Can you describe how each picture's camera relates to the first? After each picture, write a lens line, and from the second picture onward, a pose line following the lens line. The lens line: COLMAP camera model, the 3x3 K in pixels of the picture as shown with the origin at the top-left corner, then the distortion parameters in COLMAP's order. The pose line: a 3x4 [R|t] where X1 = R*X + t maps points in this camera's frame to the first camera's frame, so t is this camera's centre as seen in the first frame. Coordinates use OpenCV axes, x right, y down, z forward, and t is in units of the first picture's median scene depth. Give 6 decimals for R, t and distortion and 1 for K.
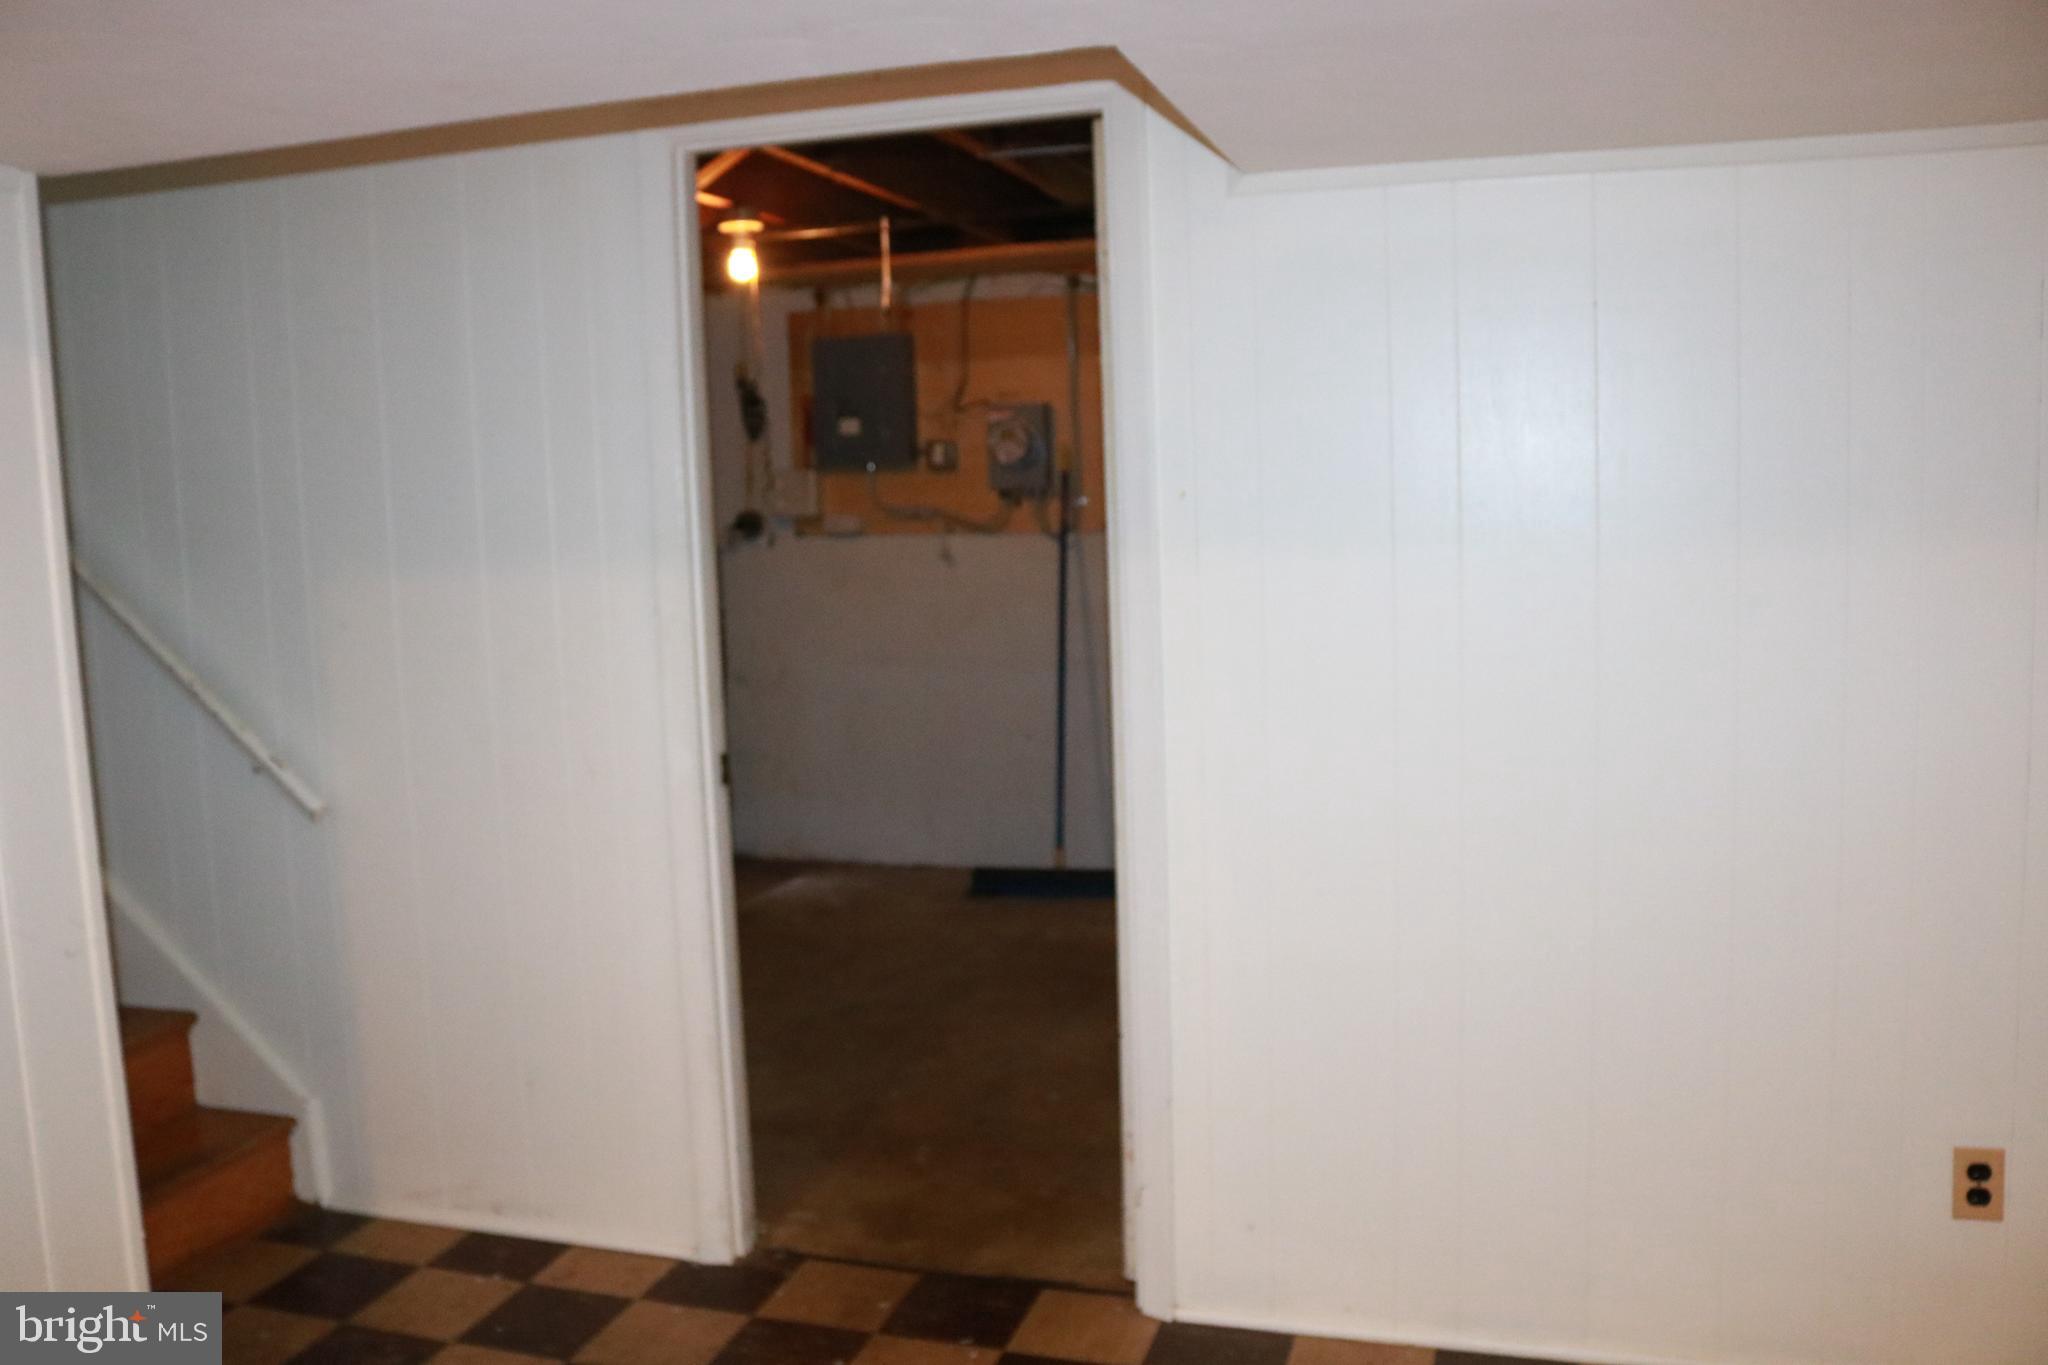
lens RADIAL K [[1706.0, 0, 1026.7], [0, 1706.0, 685.2], [0, 0, 1]] dist [-0.164812, 0.136000]
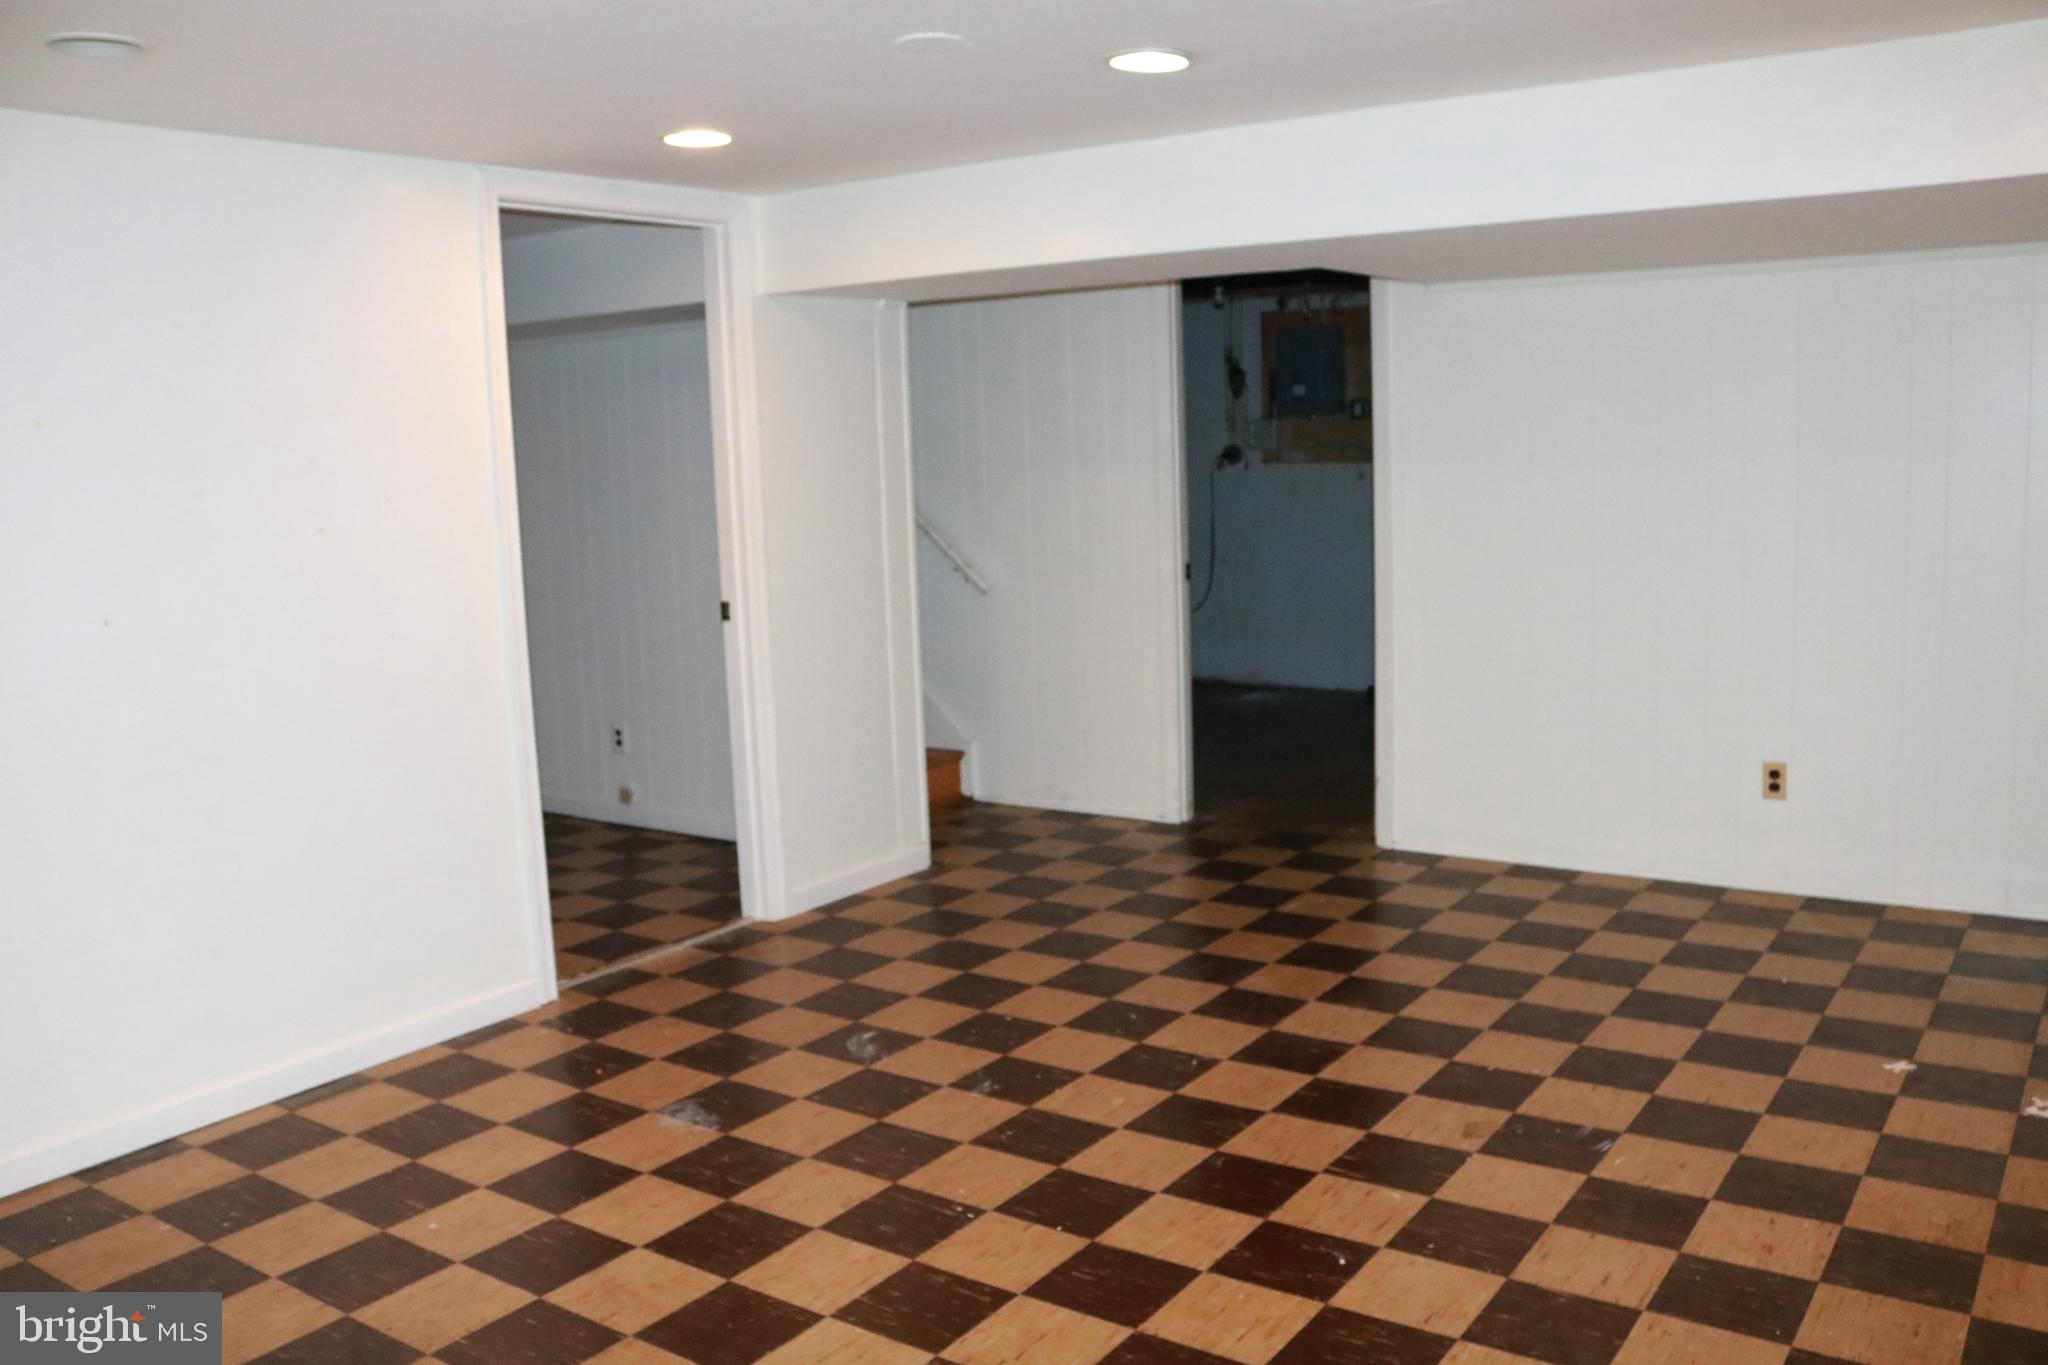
lens RADIAL K [[1706.0, 0, 1026.7], [0, 1706.0, 685.2], [0, 0, 1]] dist [-0.164812, 0.136000]
pose [[0.951759, 0.043853, -0.303697, 0.131215], [-0.033445, 0.998664, 0.039389, 0.056540], [0.305018, -0.027331, 0.951954, -0.496741]]
